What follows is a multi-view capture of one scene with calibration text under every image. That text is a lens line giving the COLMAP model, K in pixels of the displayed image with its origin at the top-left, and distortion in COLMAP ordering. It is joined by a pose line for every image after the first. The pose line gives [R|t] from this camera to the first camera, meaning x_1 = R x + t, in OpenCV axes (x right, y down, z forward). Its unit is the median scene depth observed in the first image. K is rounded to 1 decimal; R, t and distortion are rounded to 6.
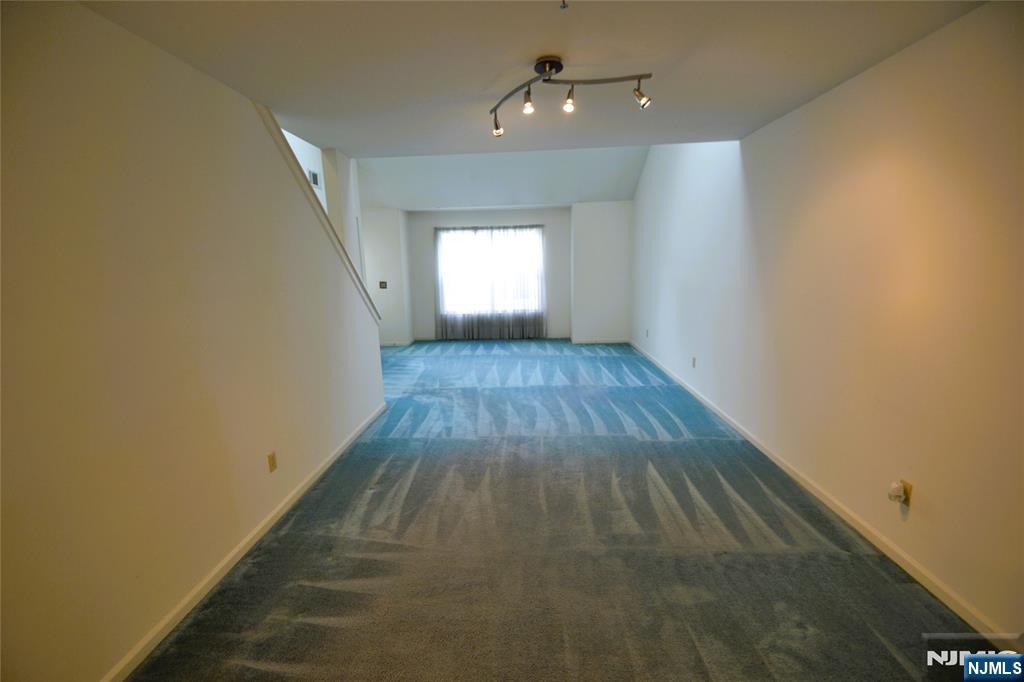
lens RADIAL K [[451.3, 0, 501.5], [0, 451.3, 348.6], [0, 0, 1]] dist [0.016039, -0.018455]
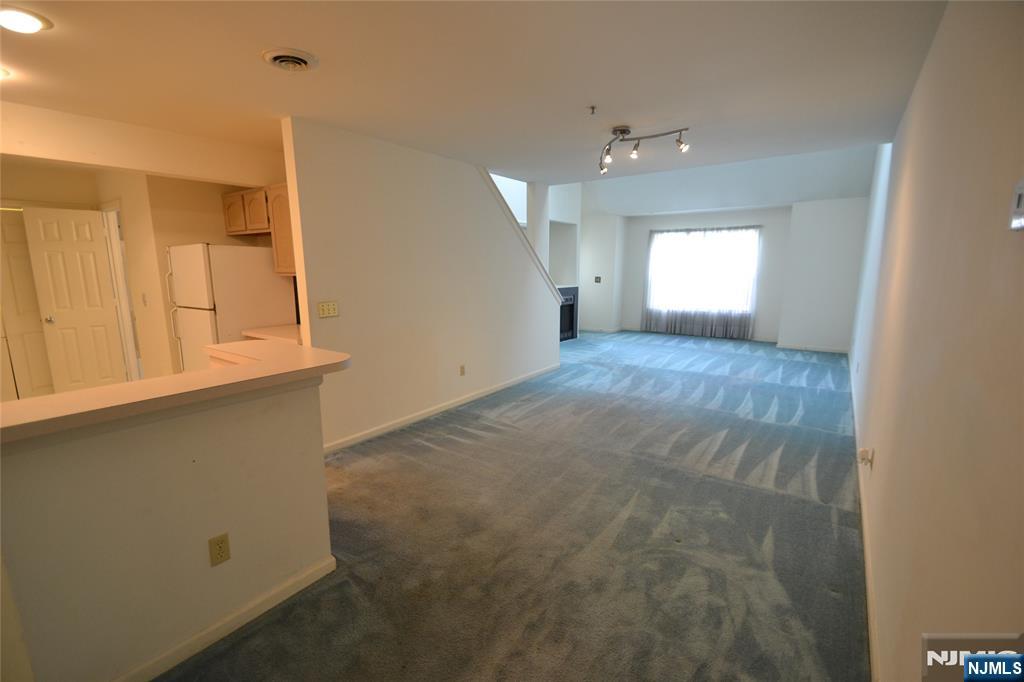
lens RADIAL K [[450.3, 0, 500.5], [0, 450.3, 348.6], [0, 0, 1]] dist [-0.000343, 0.000007]
pose [[0.838573, 0.118567, -0.531730, 0.184314], [-0.118992, 0.992326, 0.033614, 0.031130], [0.531635, 0.035084, 0.846247, -0.138414]]
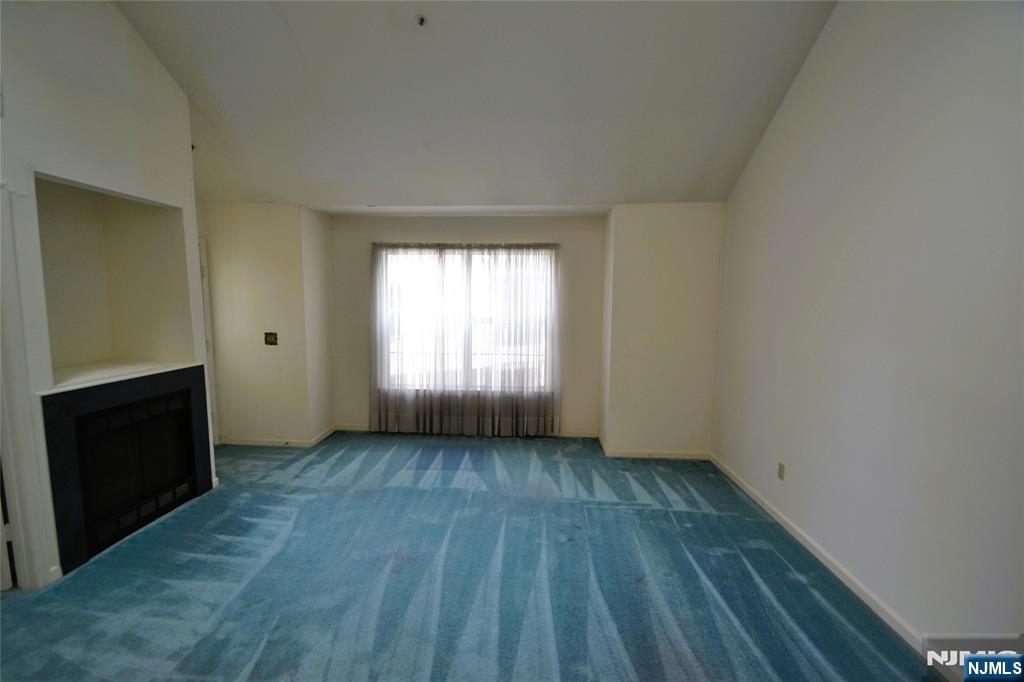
lens RADIAL K [[451.3, 0, 501.5], [0, 451.3, 348.6], [0, 0, 1]] dist [0.016039, -0.018455]
pose [[0.999411, 0.033541, -0.007264, 0.031660], [-0.033981, 0.996784, -0.072569, -0.102598], [0.004807, 0.072773, 0.997337, 0.464143]]
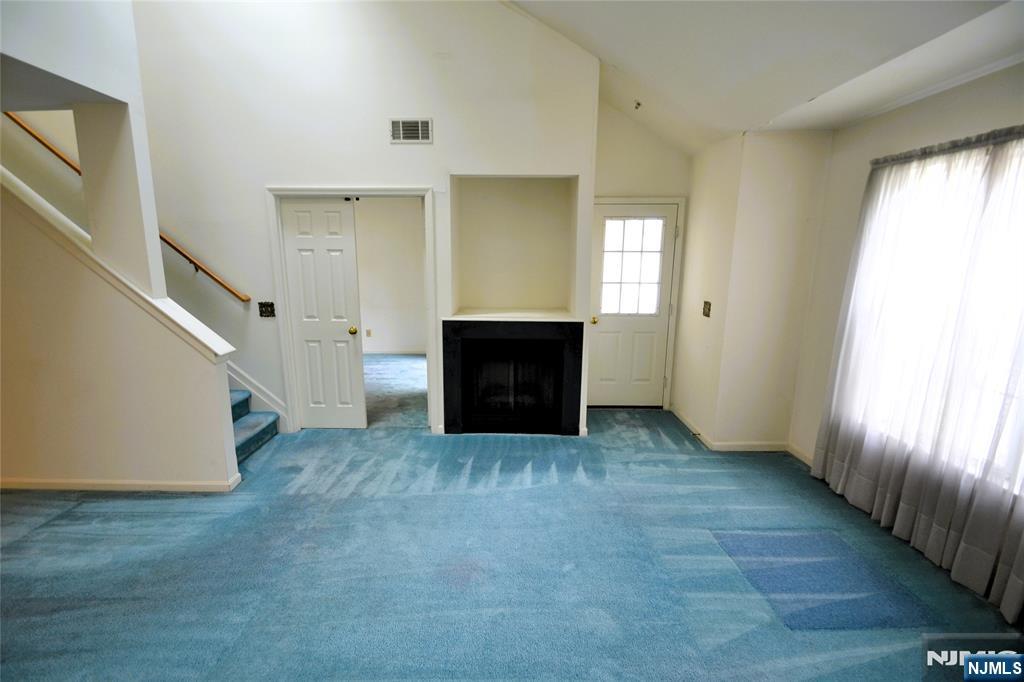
lens RADIAL K [[464.0, 0, 504.7], [0, 464.0, 347.0], [0, 0, 1]] dist [0.000767, -0.000062]
pose [[0.048369, 0.219969, -0.974307, 0.220608], [-0.188979, 0.959846, 0.207323, -0.171566], [0.980789, 0.174096, 0.087996, 0.799331]]
